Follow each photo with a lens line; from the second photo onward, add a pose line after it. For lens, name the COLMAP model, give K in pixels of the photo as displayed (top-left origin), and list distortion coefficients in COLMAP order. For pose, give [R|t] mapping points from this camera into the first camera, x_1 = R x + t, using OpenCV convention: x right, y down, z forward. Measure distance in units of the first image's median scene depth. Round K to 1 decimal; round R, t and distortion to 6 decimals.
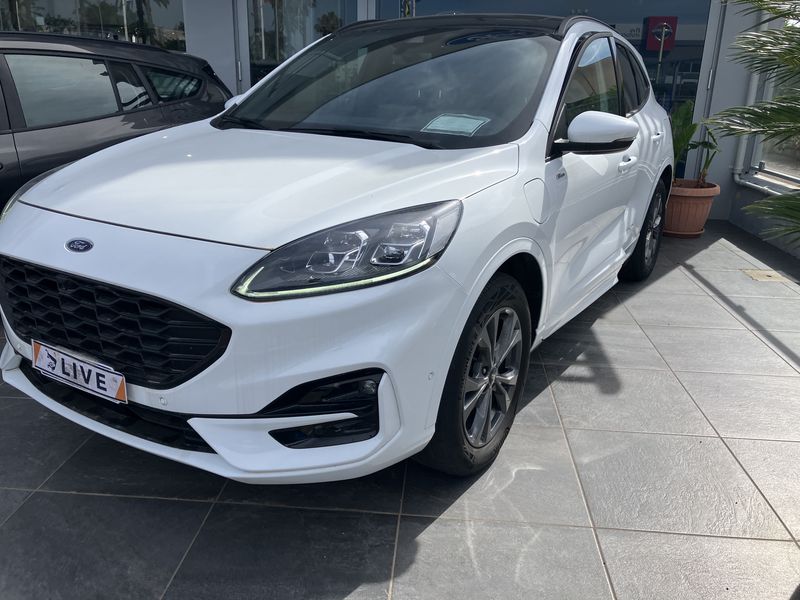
lens RADIAL K [[672.1, 0, 399.0], [0, 672.1, 294.9], [0, 0, 1]] dist [0.057500, -0.089909]
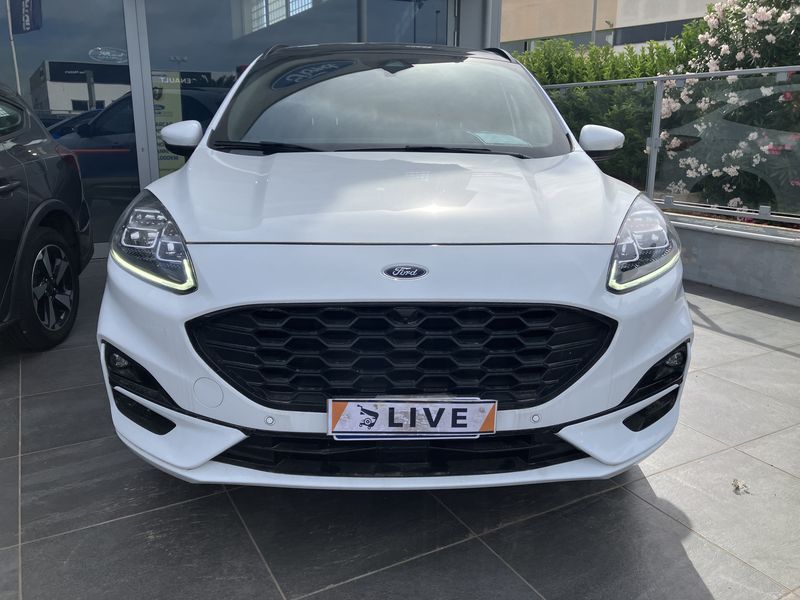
lens RADIAL K [[672.1, 0, 402.8], [0, 672.1, 298.7], [0, 0, 1]] dist [0.057500, -0.089909]
pose [[0.829917, -0.153732, 0.536288, -0.939718], [0.184981, 0.982732, -0.004551, -0.035387], [-0.526327, 0.102980, 0.844023, 0.271722]]
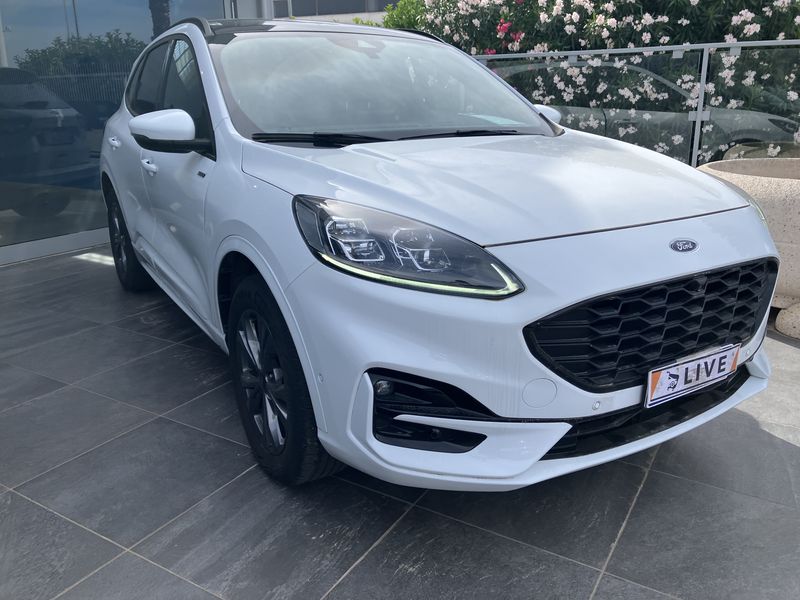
lens RADIAL K [[672.1, 0, 408.0], [0, 672.1, 294.4], [0, 0, 1]] dist [0.057500, -0.089909]
pose [[0.429792, -0.280919, 0.858116, -1.493746], [0.301435, 0.940487, 0.156909, -0.279408], [-0.851126, 0.191228, 0.488893, 0.869051]]
